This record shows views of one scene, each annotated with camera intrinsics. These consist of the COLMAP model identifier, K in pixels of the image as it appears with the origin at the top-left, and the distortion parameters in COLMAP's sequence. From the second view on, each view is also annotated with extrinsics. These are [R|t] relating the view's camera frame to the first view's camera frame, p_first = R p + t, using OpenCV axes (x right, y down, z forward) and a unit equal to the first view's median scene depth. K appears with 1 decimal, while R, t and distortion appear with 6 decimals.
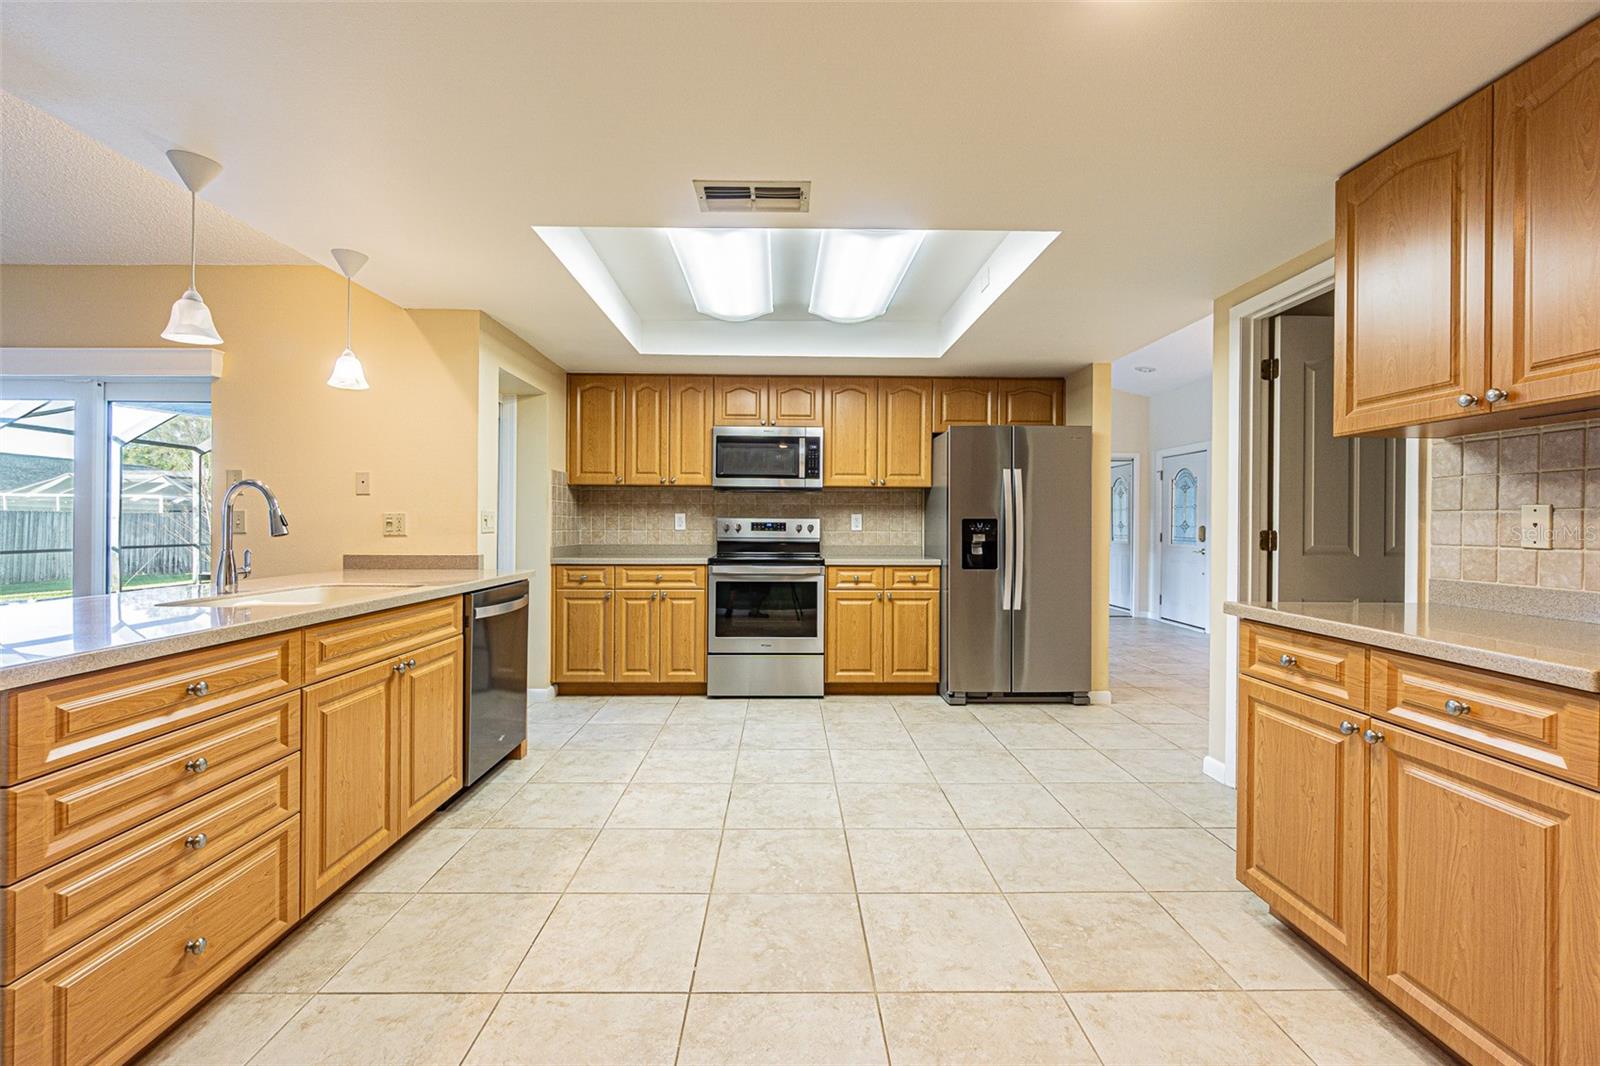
lens RADIAL K [[690.7, 0, 787.9], [0, 690.7, 527.0], [0, 0, 1]] dist [-0.003842, 0.001077]
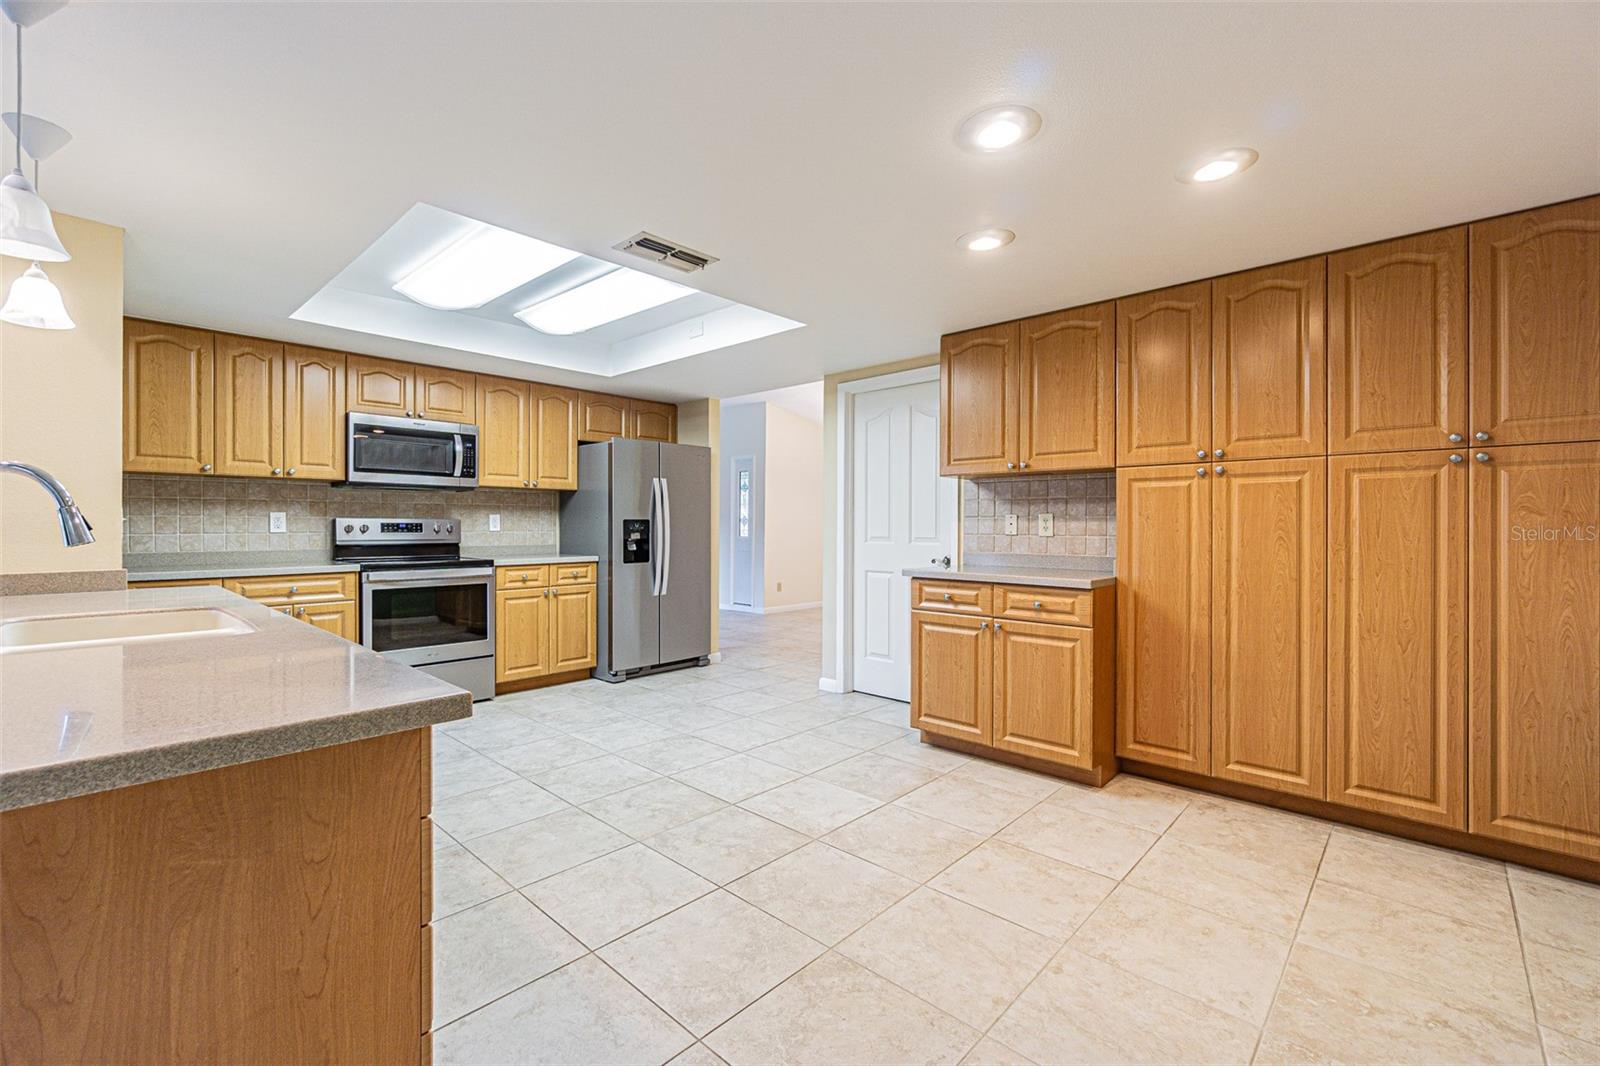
lens RADIAL K [[690.7, 0, 791.0], [0, 690.7, 531.0], [0, 0, 1]] dist [-0.003842, 0.001077]
pose [[0.692886, -0.010354, 0.720973, -0.392048], [0.005178, 0.999943, 0.009383, -0.002102], [-0.721028, -0.002768, 0.692900, 0.003316]]
